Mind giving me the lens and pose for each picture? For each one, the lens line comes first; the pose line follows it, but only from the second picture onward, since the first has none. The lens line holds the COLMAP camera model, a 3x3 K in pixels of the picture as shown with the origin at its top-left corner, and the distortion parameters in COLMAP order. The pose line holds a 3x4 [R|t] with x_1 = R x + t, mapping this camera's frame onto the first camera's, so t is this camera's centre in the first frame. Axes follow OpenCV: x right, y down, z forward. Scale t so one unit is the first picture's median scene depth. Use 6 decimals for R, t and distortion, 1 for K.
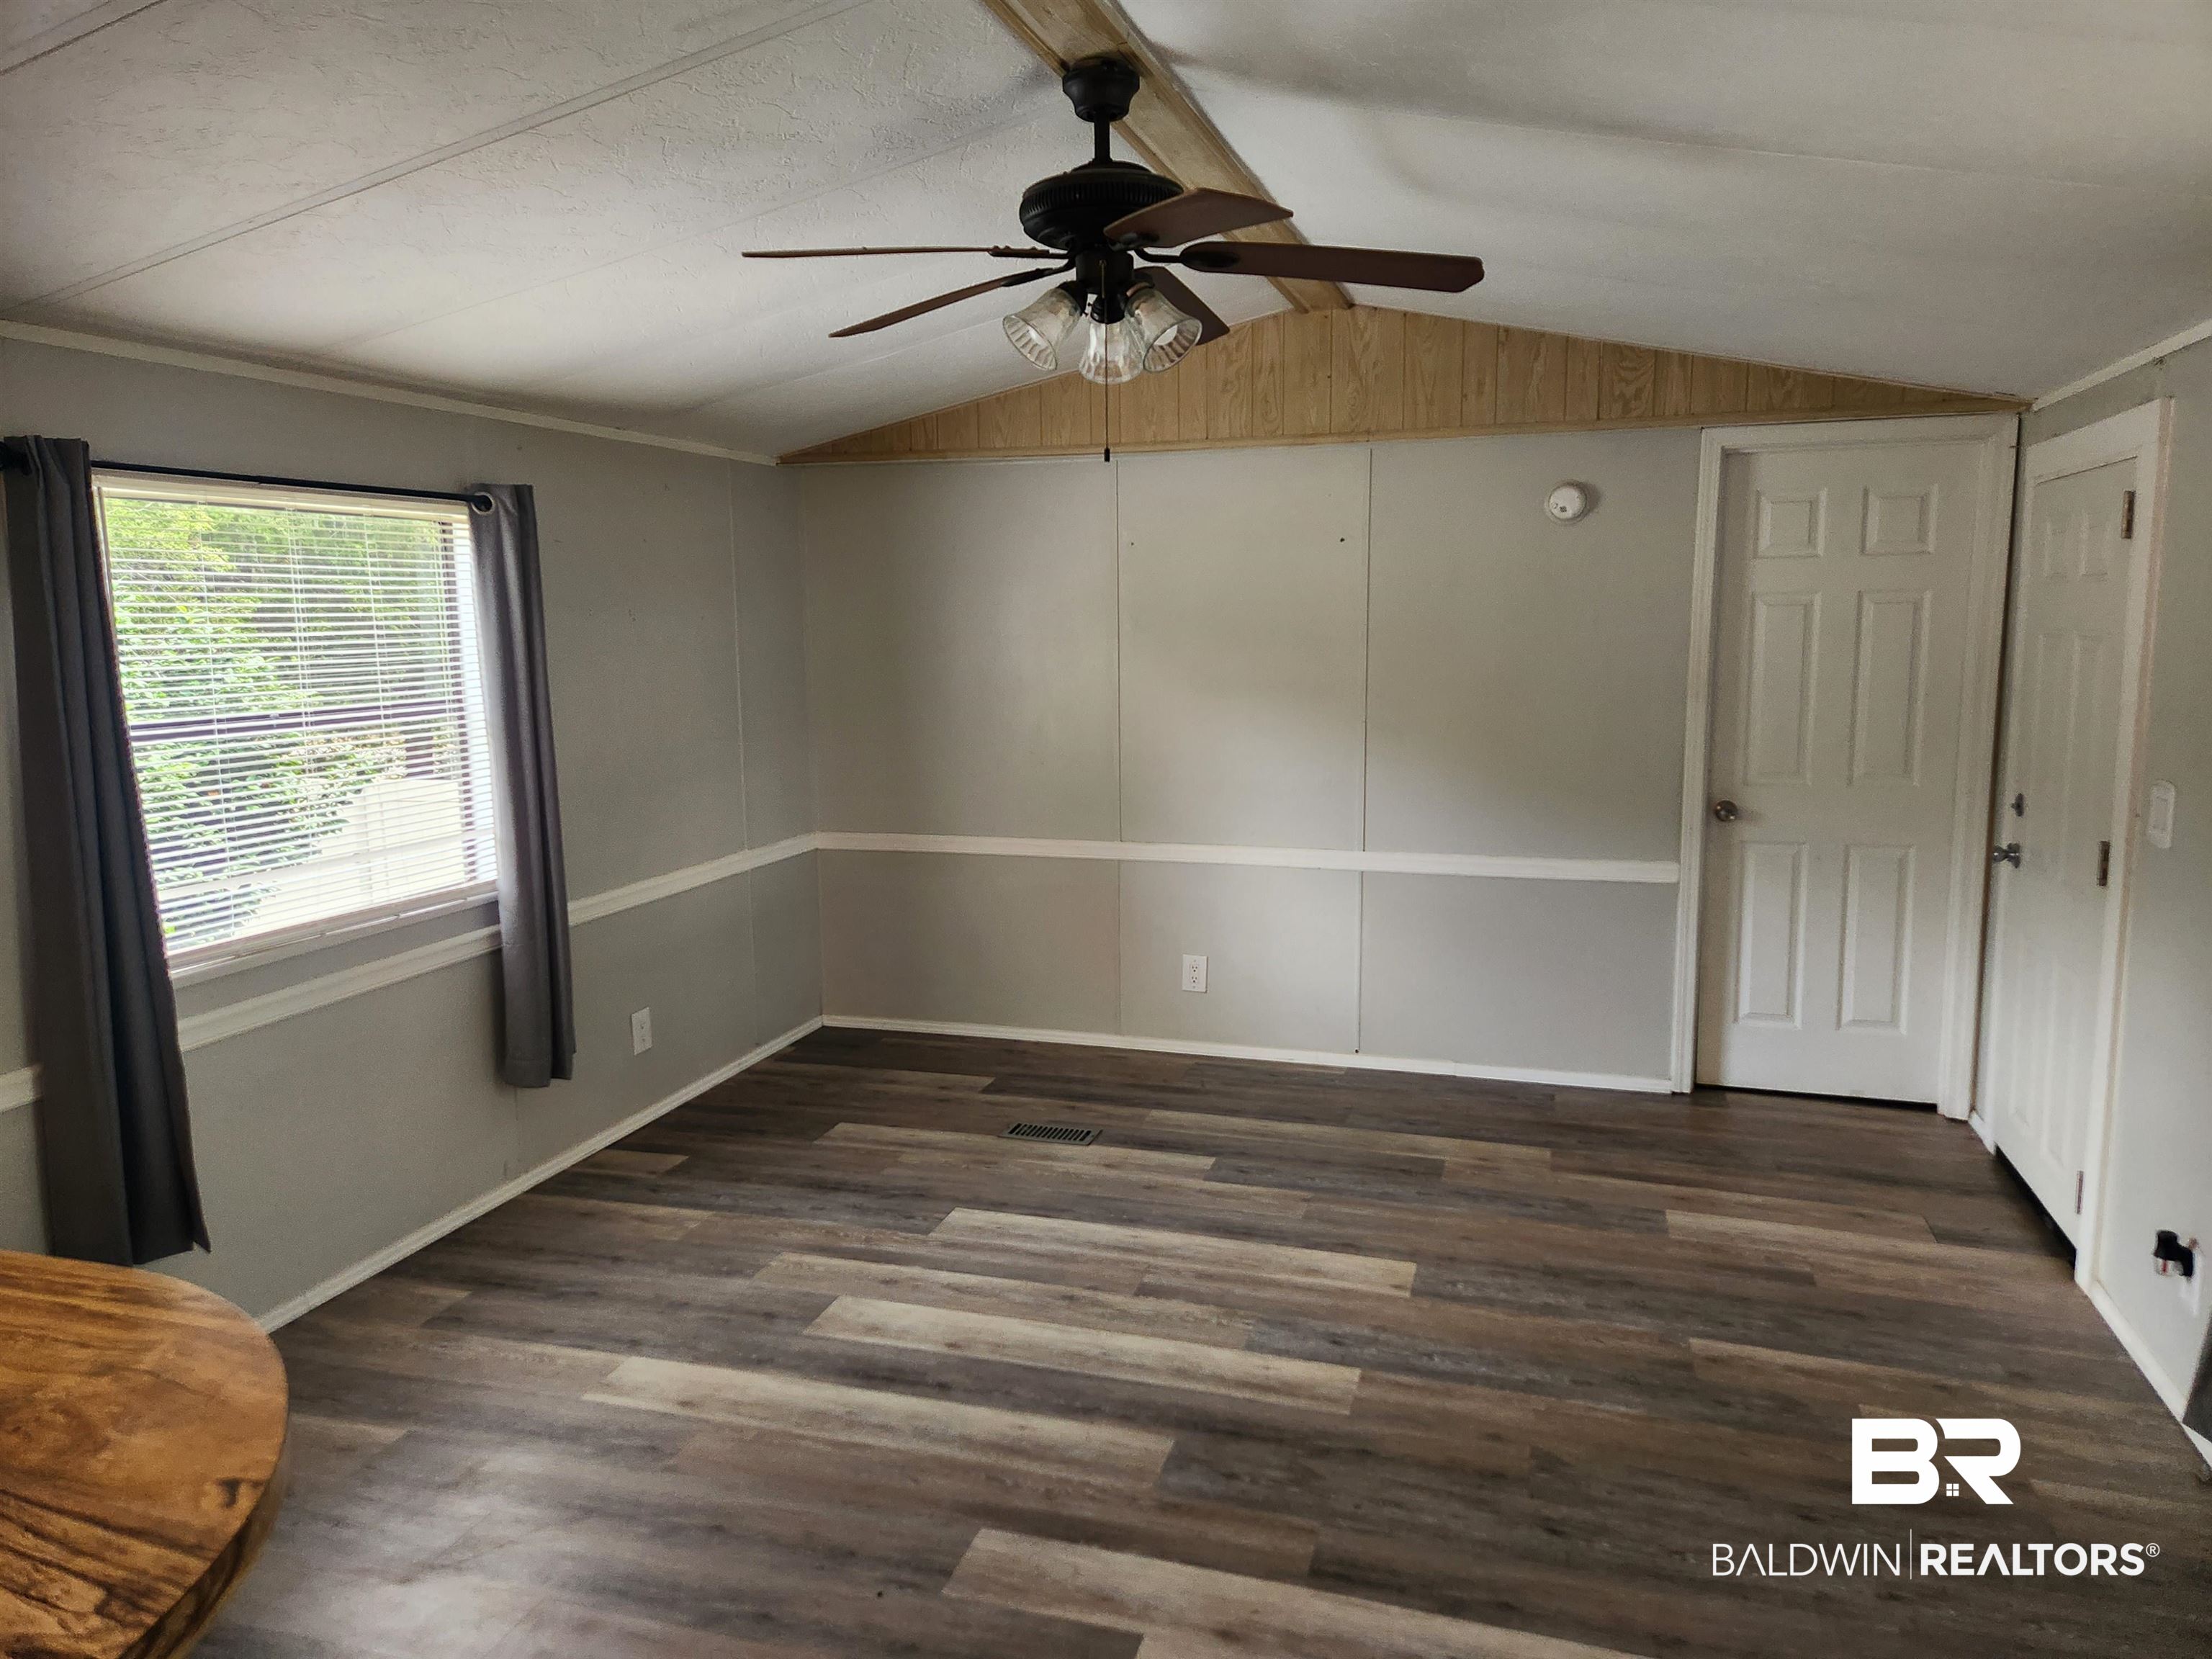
lens RADIAL K [[1477.6, 0, 1110.4], [0, 1477.6, 818.4], [0, 0, 1]] dist [0.072380, -0.053686]
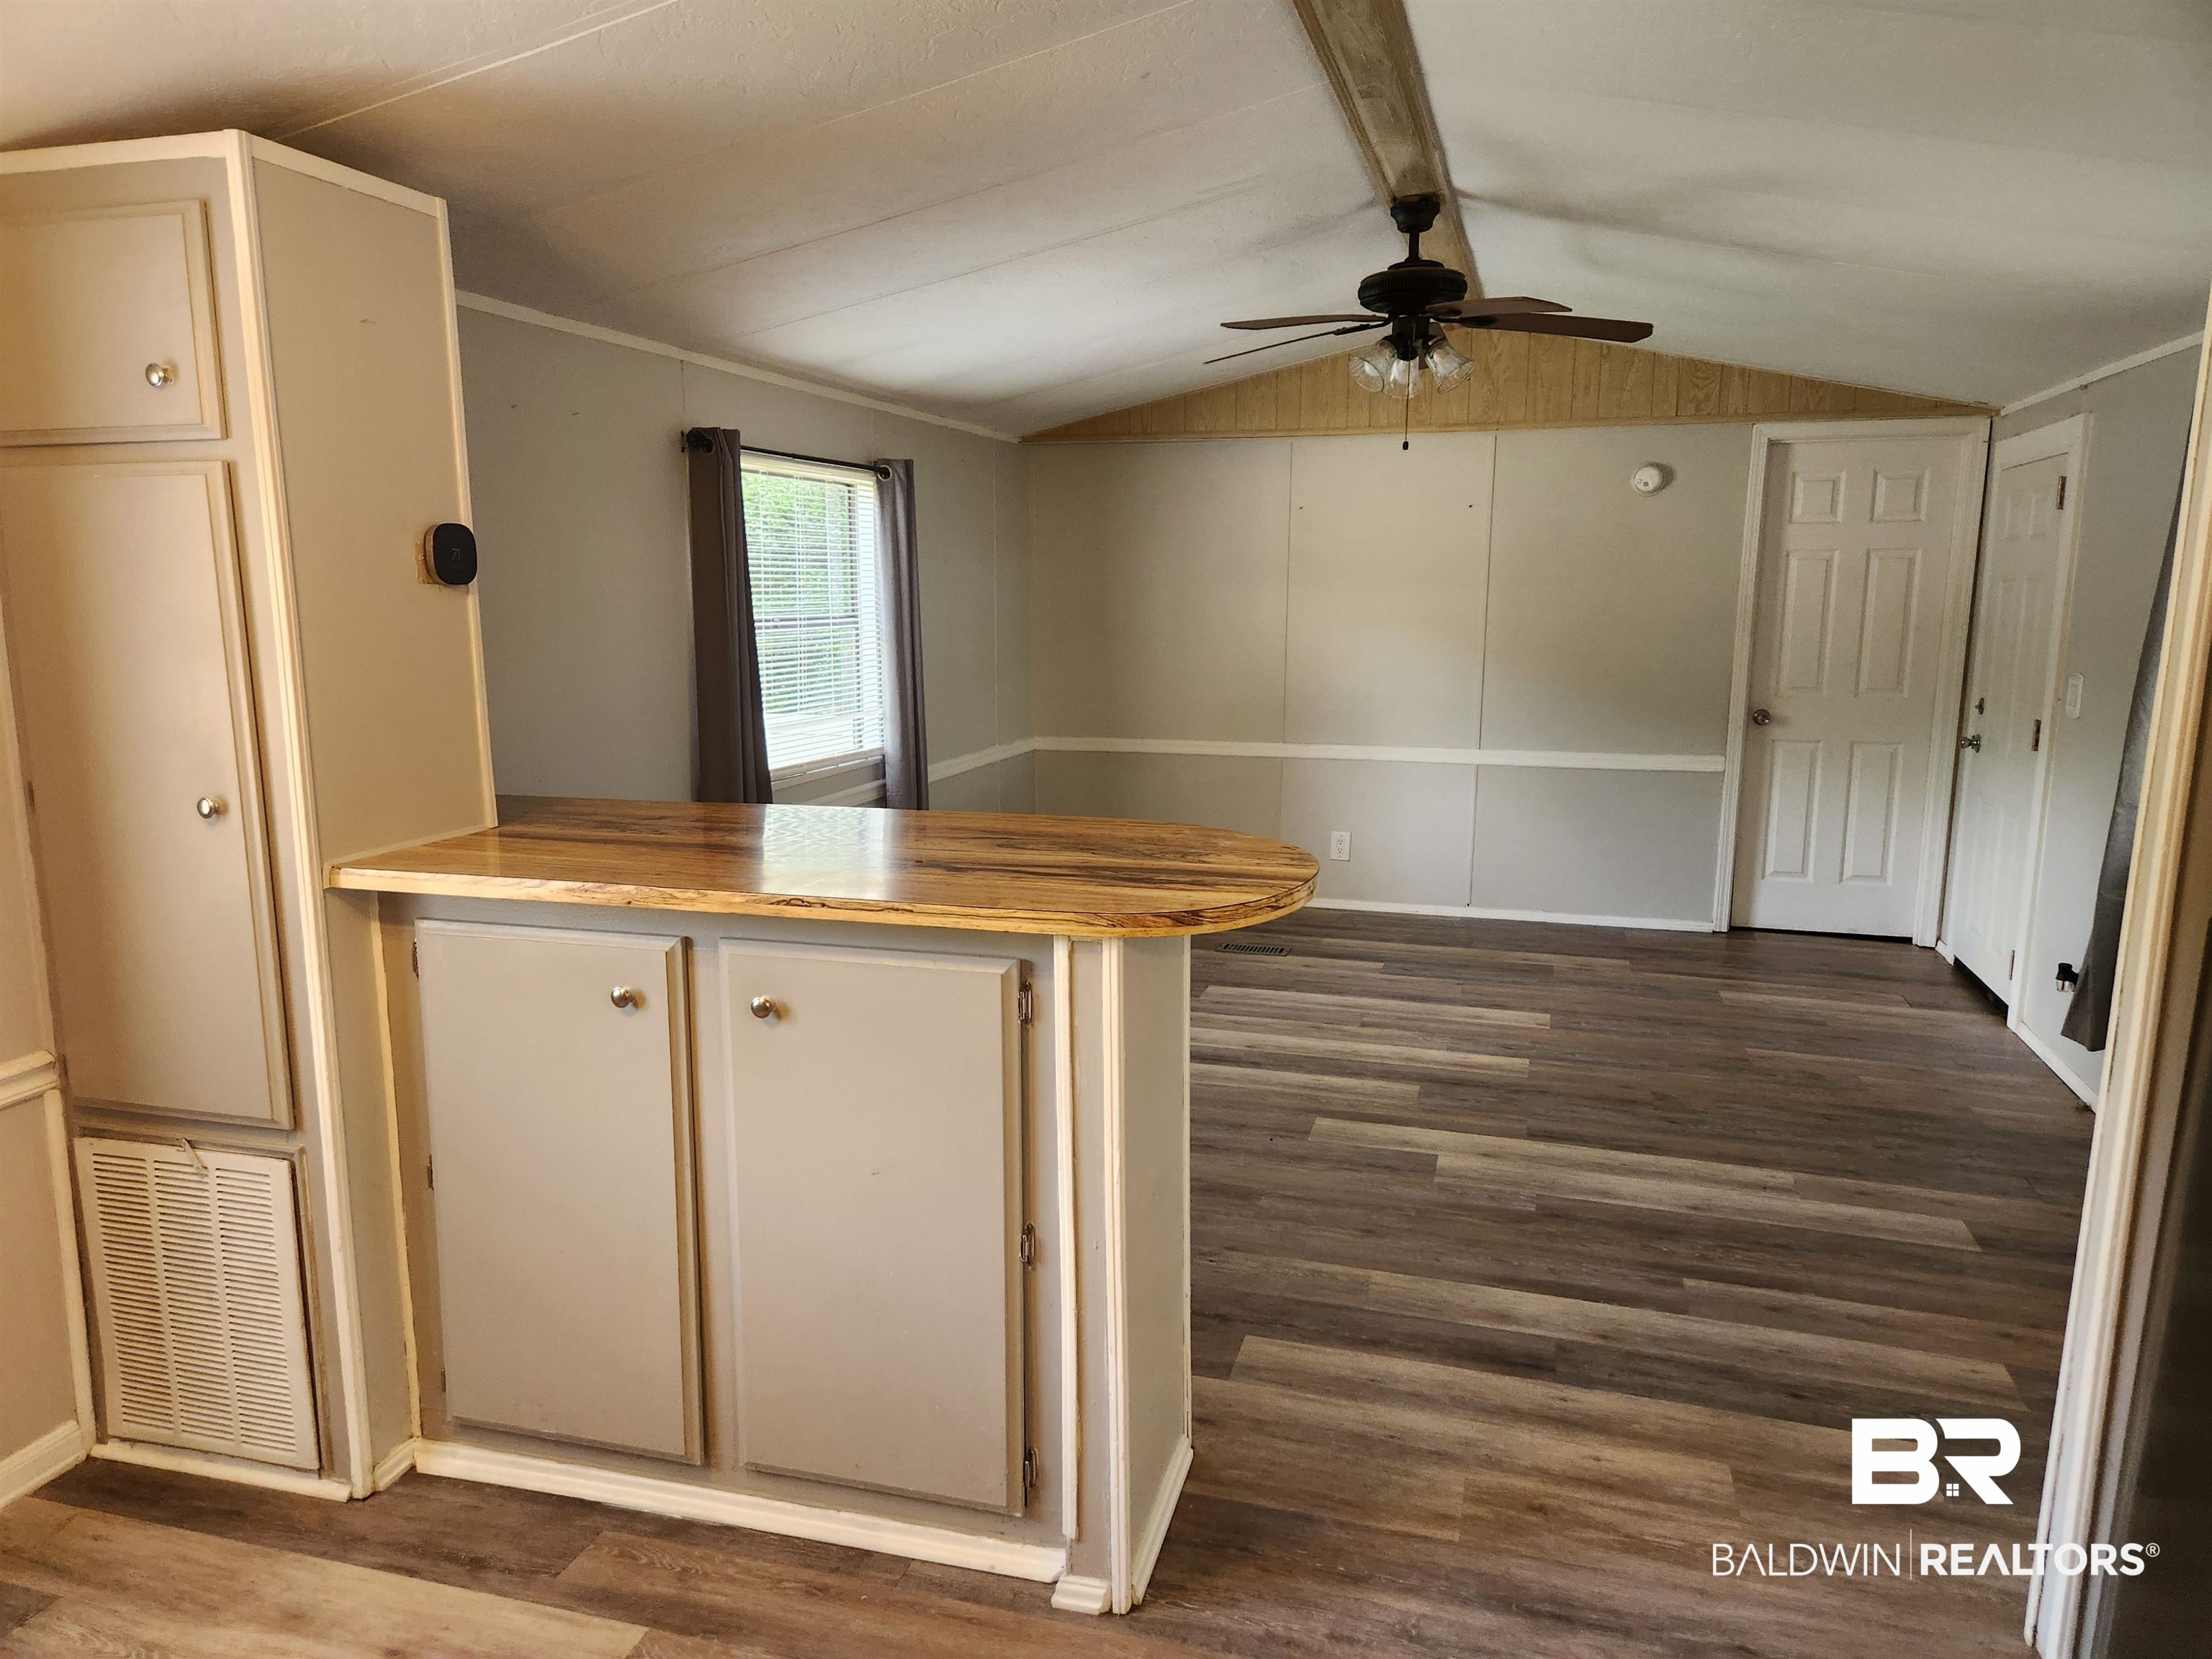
lens RADIAL K [[1477.6, 0, 1104.5], [0, 1477.6, 845.6], [0, 0, 1]] dist [0.072380, -0.053686]
pose [[0.999880, 0.010453, 0.011457, -0.239762], [-0.010857, 0.999299, 0.035822, 0.089135], [-0.011074, -0.035942, 0.999293, -0.418796]]
